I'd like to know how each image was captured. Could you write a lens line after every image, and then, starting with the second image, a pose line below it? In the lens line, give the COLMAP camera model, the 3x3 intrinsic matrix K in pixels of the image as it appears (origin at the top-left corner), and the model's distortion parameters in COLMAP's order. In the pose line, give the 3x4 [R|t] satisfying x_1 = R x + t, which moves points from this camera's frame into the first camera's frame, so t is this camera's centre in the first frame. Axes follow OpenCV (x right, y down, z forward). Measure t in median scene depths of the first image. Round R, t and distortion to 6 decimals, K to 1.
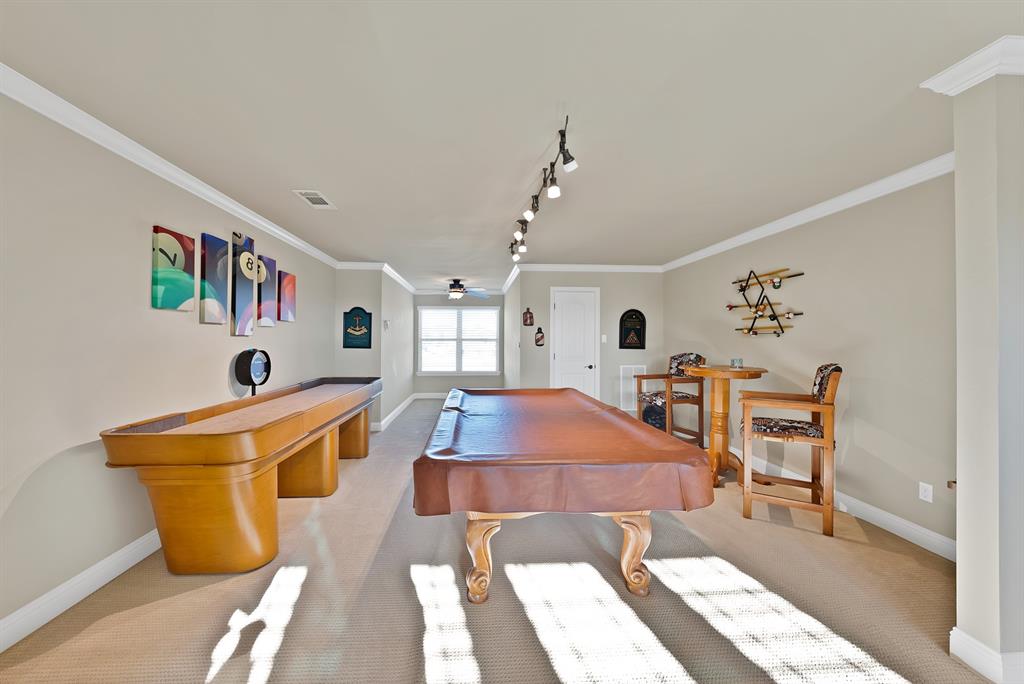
lens RADIAL K [[359.2, 0, 504.0], [0, 359.2, 340.4], [0, 0, 1]] dist [-0.009779, 0.000425]
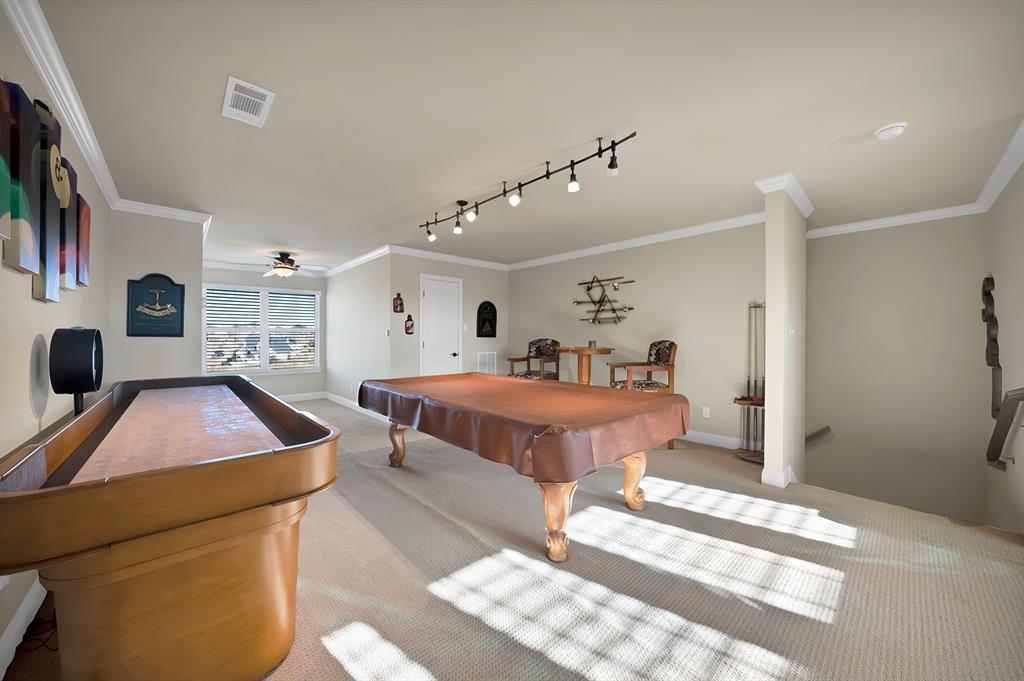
lens RADIAL K [[359.2, 0, 507.1], [0, 359.2, 337.0], [0, 0, 1]] dist [-0.009779, 0.000425]
pose [[0.789285, -0.003827, 0.614014, -0.395104], [0.004041, 0.999991, 0.001038, 0.031890], [-0.614013, 0.001662, 0.789294, 0.126409]]
